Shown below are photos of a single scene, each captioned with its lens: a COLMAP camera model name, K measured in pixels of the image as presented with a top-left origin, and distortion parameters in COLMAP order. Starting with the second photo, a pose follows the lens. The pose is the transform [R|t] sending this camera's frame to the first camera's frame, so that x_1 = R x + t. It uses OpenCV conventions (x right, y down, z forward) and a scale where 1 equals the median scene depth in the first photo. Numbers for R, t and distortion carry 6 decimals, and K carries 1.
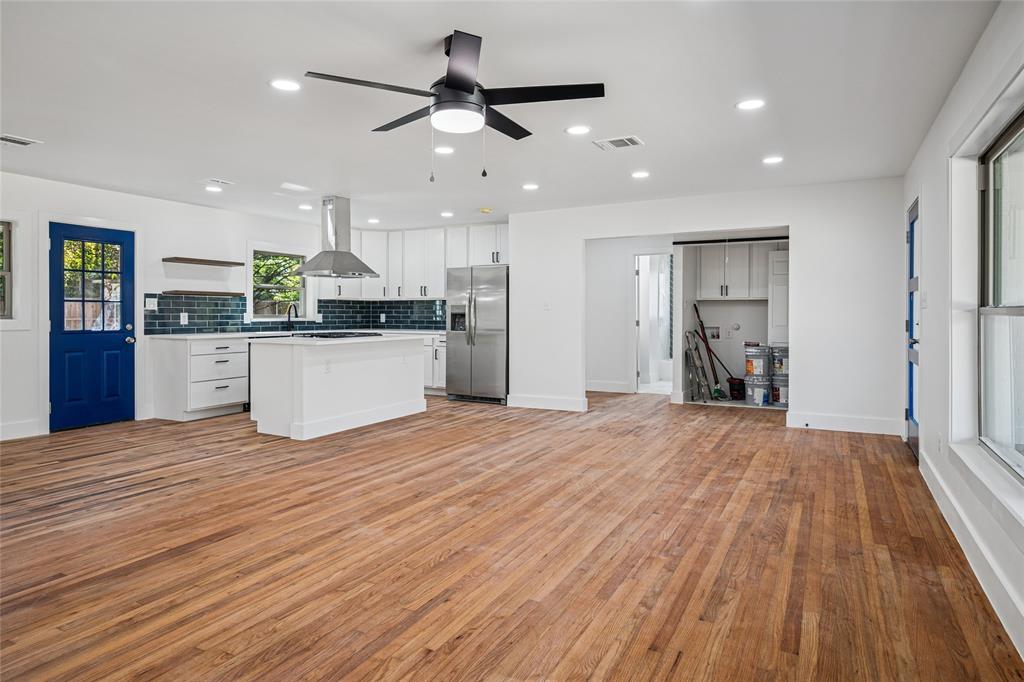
lens RADIAL K [[612.7, 0, 516.2], [0, 612.7, 318.5], [0, 0, 1]] dist [-0.000965, 0.000883]
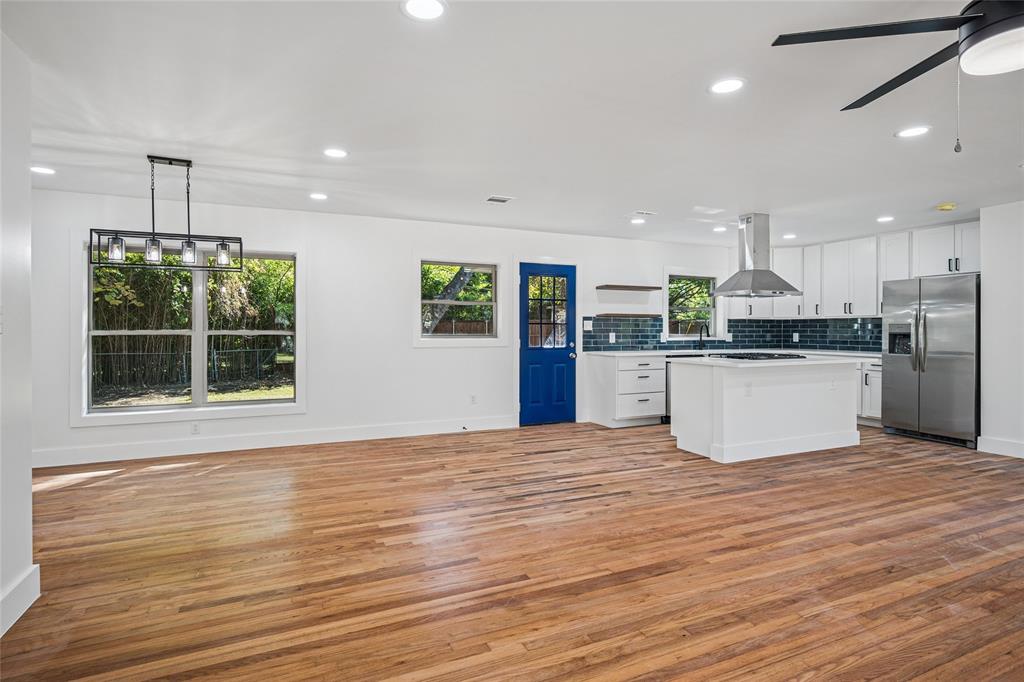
lens RADIAL K [[537.3, 0, 509.6], [0, 537.3, 331.5], [0, 0, 1]] dist [-0.006091, 0.002885]
pose [[0.783001, 0.000175, -0.622020, -0.068907], [-0.003499, 0.999985, -0.004122, -0.007322], [0.622010, 0.005404, 0.782991, 0.093093]]
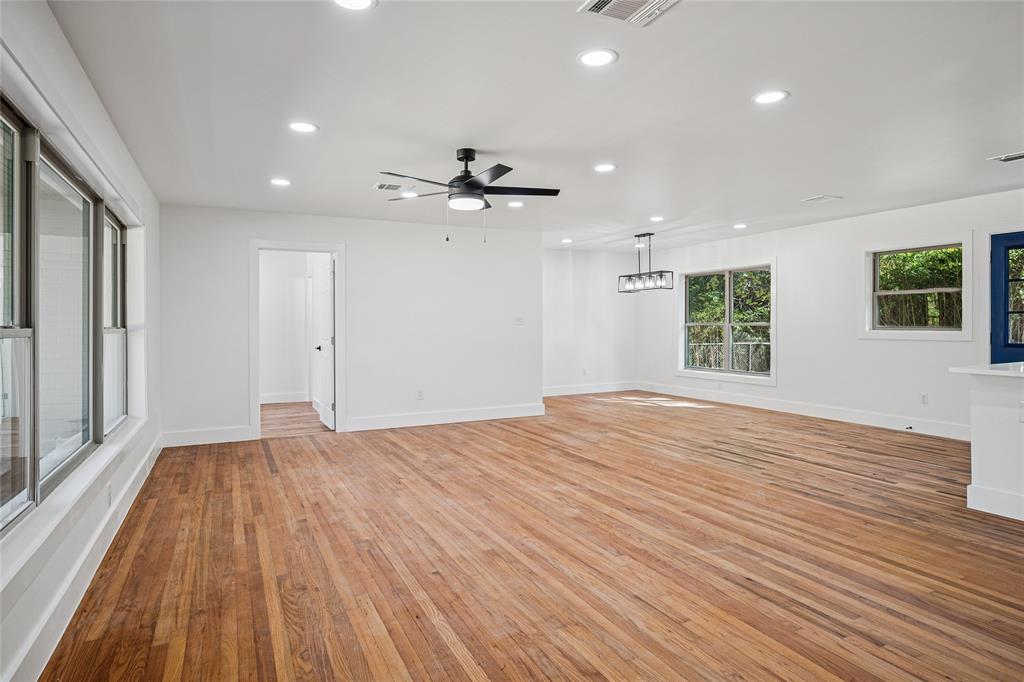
lens RADIAL K [[582.8, 0, 515.2], [0, 582.8, 327.9], [0, 0, 1]] dist [-0.007133, 0.004503]
pose [[-0.590291, 0.007796, -0.807153, 0.431671], [-0.001767, 0.999938, 0.010951, -0.012559], [0.807188, 0.007890, -0.590241, 0.837845]]
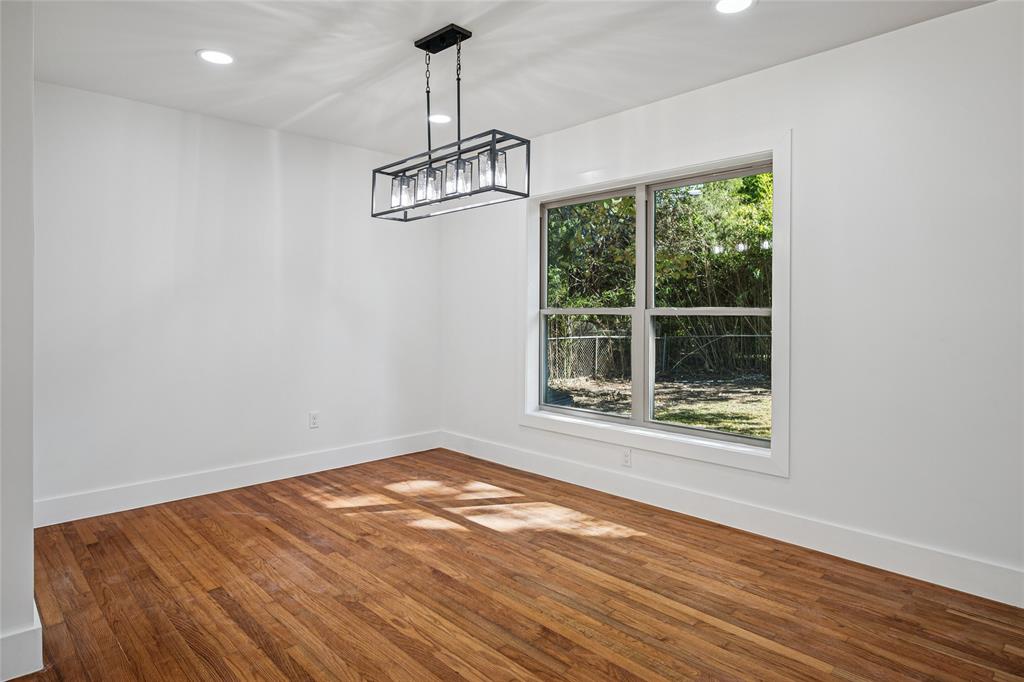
lens RADIAL K [[612.7, 0, 519.3], [0, 612.7, 305.9], [0, 0, 1]] dist [-0.000965, 0.000883]
pose [[-0.318888, -0.008679, -0.947753, -0.344715], [-0.008396, 0.999945, -0.006332, -0.007565], [0.947755, 0.005938, -0.318943, 0.514807]]
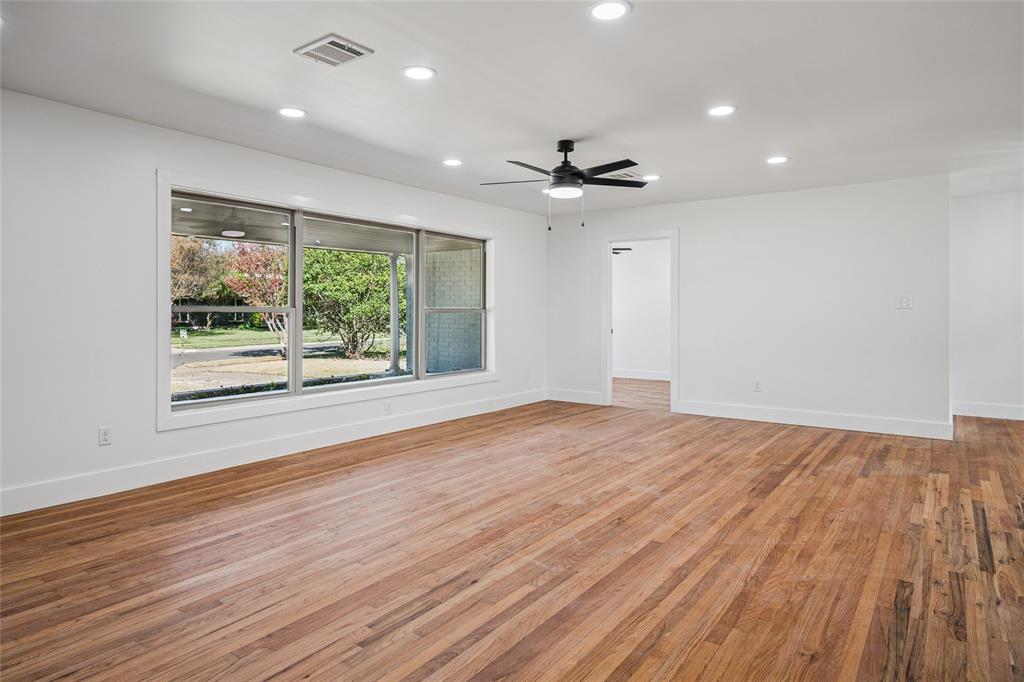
lens RADIAL K [[612.7, 0, 507.6], [0, 612.7, 307.1], [0, 0, 1]] dist [-0.000965, 0.000883]
pose [[-0.988416, 0.002272, 0.151750, -0.081313], [0.002562, 0.999995, 0.001715, -0.010144], [-0.151746, 0.002084, -0.988417, 1.122424]]
